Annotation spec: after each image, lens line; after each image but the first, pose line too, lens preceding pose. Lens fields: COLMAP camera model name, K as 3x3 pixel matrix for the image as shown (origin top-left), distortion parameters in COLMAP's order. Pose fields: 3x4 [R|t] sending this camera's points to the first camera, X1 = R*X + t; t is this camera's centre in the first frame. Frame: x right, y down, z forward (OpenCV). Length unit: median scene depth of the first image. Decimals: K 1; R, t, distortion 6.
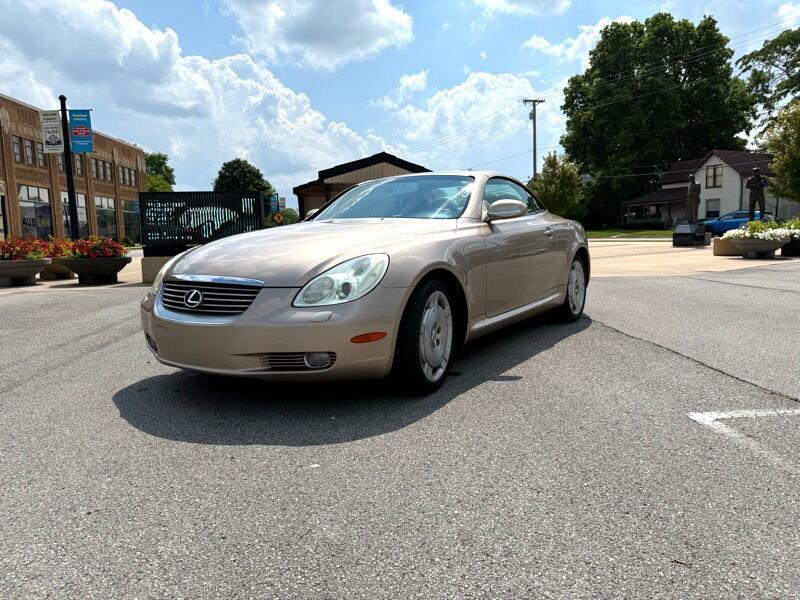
lens RADIAL K [[567.7, 0, 406.3], [0, 567.7, 300.0], [0, 0, 1]] dist [0.025721, -0.050093]
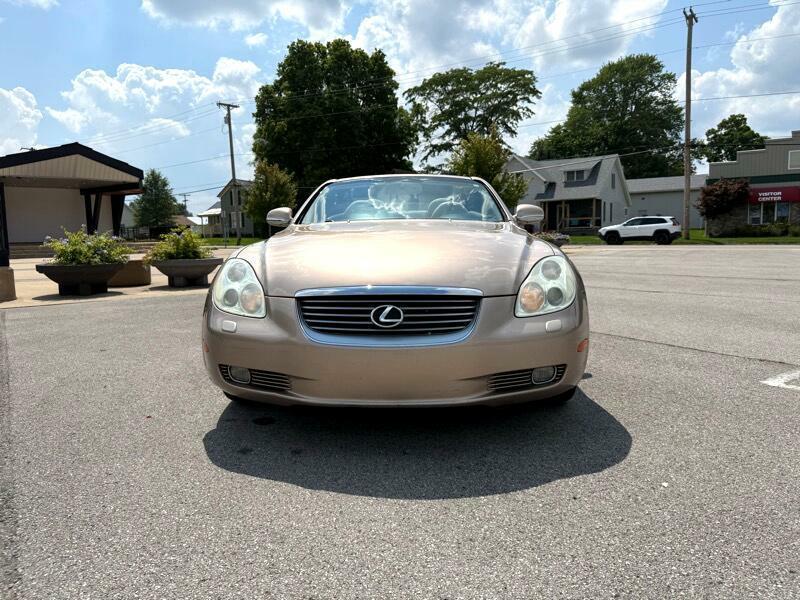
lens RADIAL K [[571.5, 0, 398.6], [0, 571.5, 299.1], [0, 0, 1]] dist [0.005392, -0.019986]
pose [[0.855493, -0.045110, 0.515847, -0.044969], [0.052836, 0.998603, -0.000299, -0.001479], [-0.515112, 0.027511, 0.856681, 0.018885]]
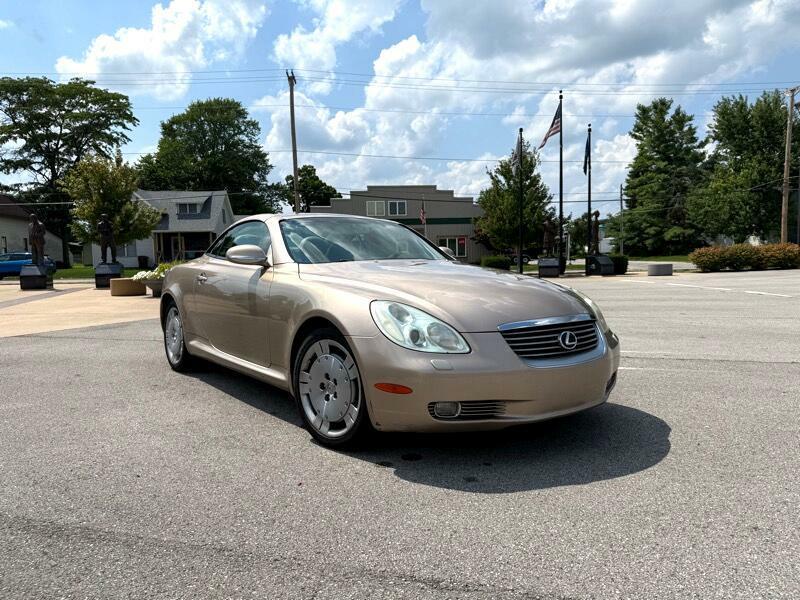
lens RADIAL K [[568.4, 0, 389.9], [0, 568.4, 301.6], [0, 0, 1]] dist [0.000690, -0.009251]
pose [[0.327877, -0.045953, 0.943602, -0.082432], [0.112333, 0.993627, 0.009356, -0.006600], [-0.938018, 0.102930, 0.330949, 0.056585]]
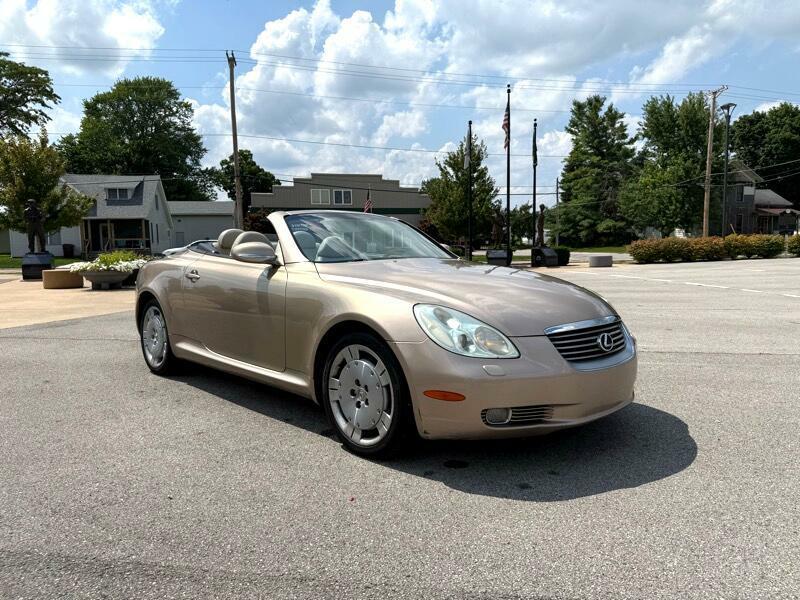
lens RADIAL K [[571.5, 0, 398.6], [0, 571.5, 299.1], [0, 0, 1]] dist [0.005392, -0.019986]
pose [[0.208807, -0.060430, 0.976088, -0.083507], [0.113502, 0.992842, 0.037187, -0.009119], [-0.971348, 0.103023, 0.214171, 0.066755]]
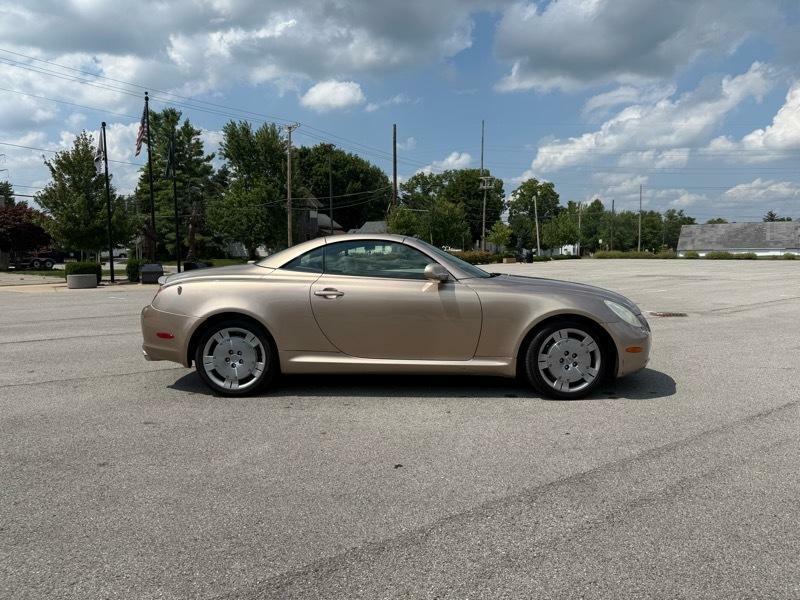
lens RADIAL K [[578.1, 0, 400.0], [0, 578.1, 300.0], [0, 0, 1]] dist [0.031273, -0.073865]
pose [[-0.524055, -0.031306, 0.851109, -0.093223], [0.112725, 0.987983, 0.105749, -0.020385], [-0.844191, 0.151360, -0.514229, 0.153861]]
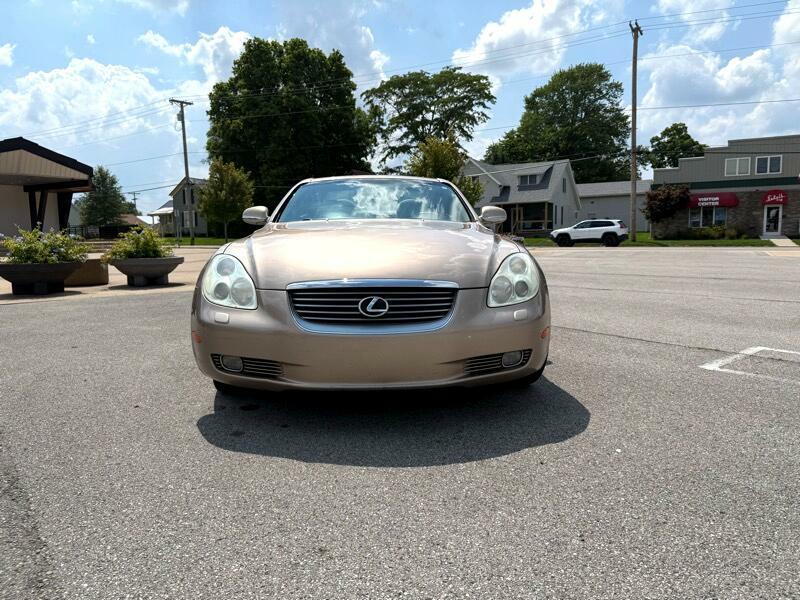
lens RADIAL K [[567.7, 0, 406.3], [0, 567.7, 300.0], [0, 0, 1]] dist [0.025721, -0.050093]
pose [[0.806489, -0.048123, 0.589288, -0.049297], [0.056234, 0.998407, 0.004573, -0.000747], [-0.588569, 0.029450, 0.807910, 0.016457]]
